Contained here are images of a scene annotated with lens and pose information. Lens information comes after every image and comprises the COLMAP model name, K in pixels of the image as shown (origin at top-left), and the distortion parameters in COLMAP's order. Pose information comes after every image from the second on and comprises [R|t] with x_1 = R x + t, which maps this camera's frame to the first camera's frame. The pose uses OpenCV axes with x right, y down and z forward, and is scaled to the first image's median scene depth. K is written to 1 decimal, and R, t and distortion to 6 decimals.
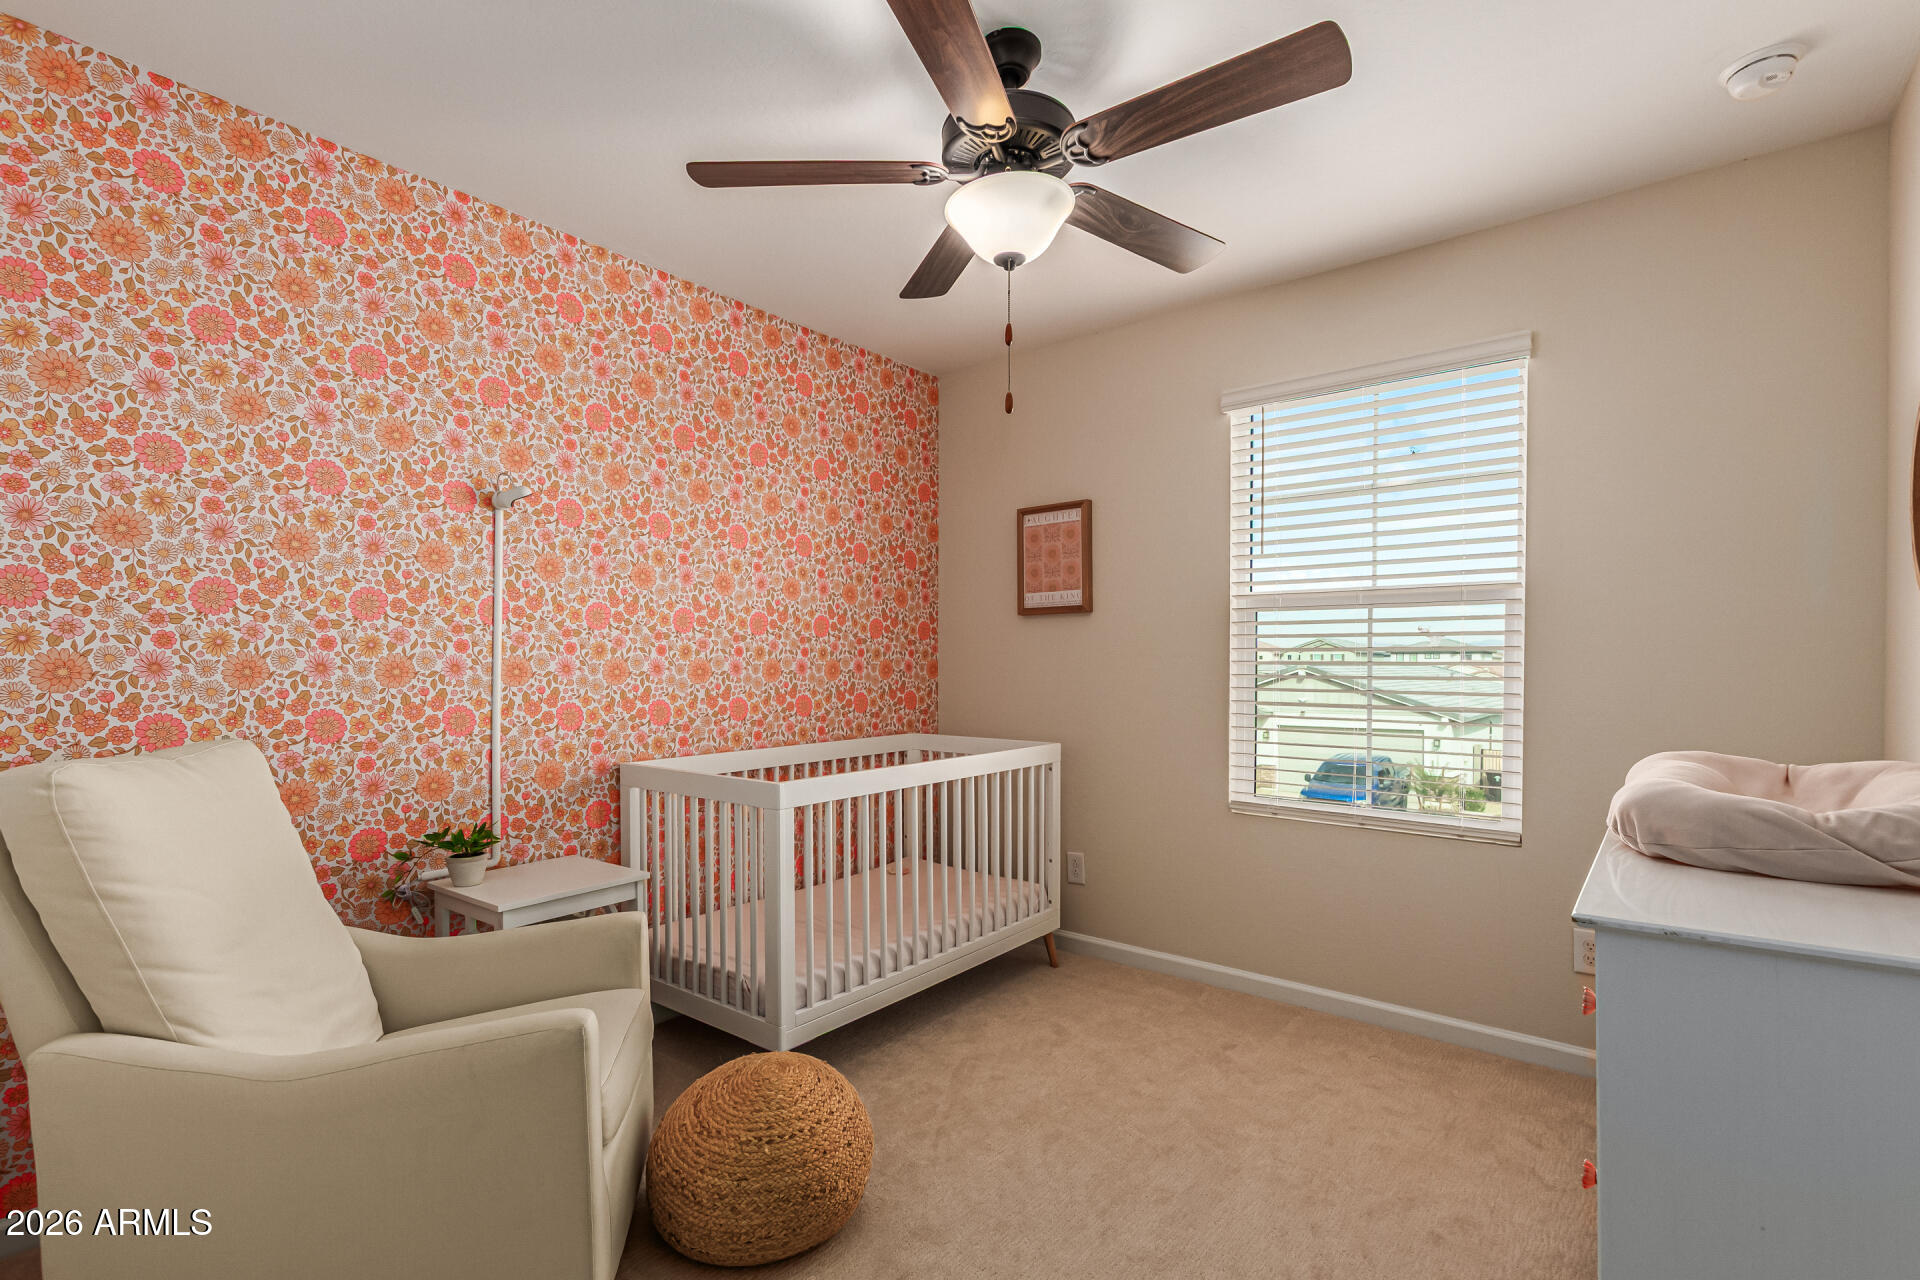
lens RADIAL K [[895.5, 0, 688.6], [0, 895.5, 658.3], [0, 0, 1]] dist [0.000144, -0.000161]
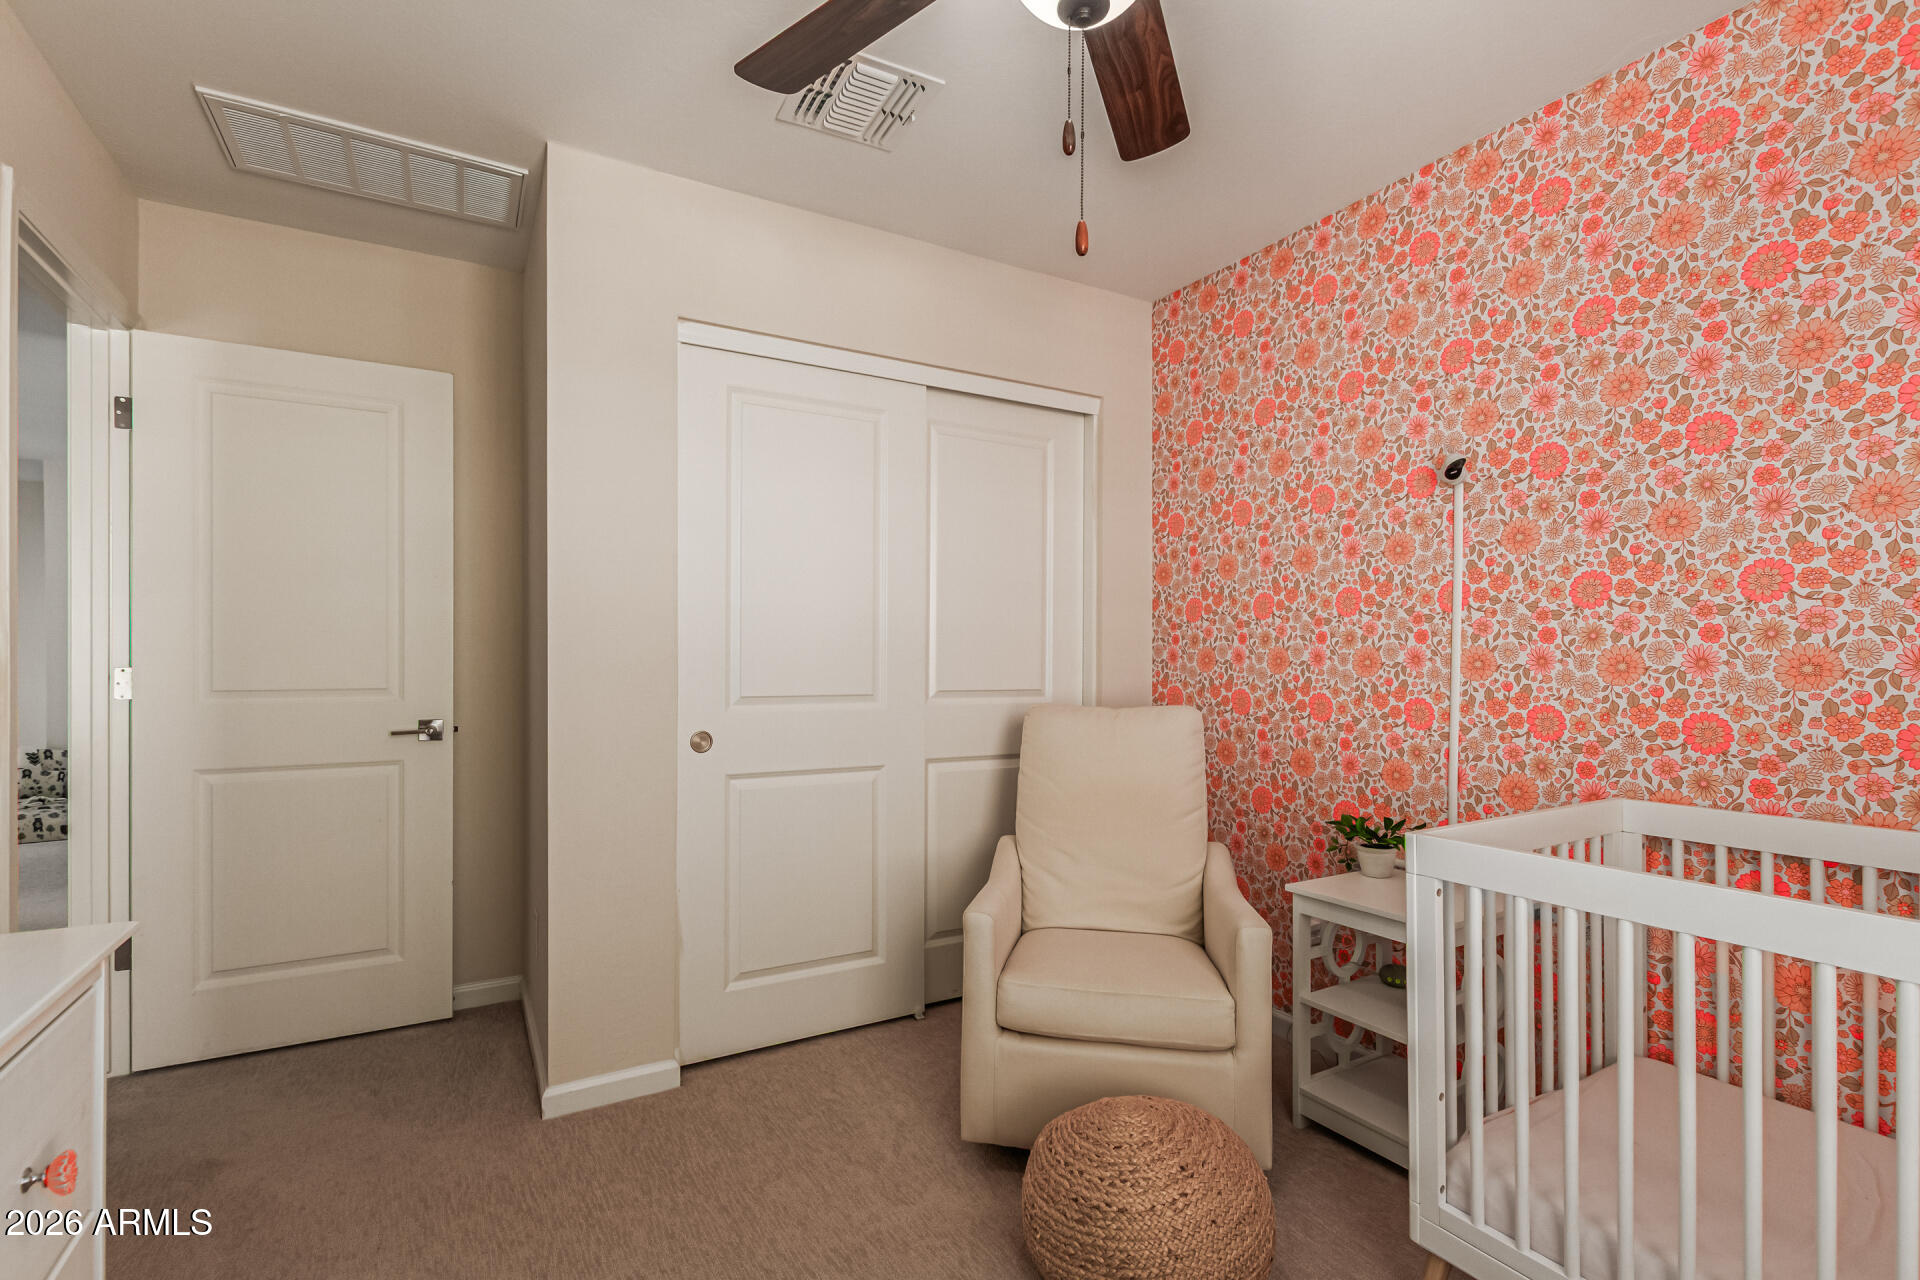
lens RADIAL K [[880.4, 0, 960.6], [0, 880.4, 653.0], [0, 0, 1]] dist [0.004139, 0.000690]
pose [[-0.215459, -0.006345, -0.976492, 0.639963], [-0.000779, 0.999980, -0.006326, 0.008487], [0.976513, -0.000602, -0.215460, 0.587736]]
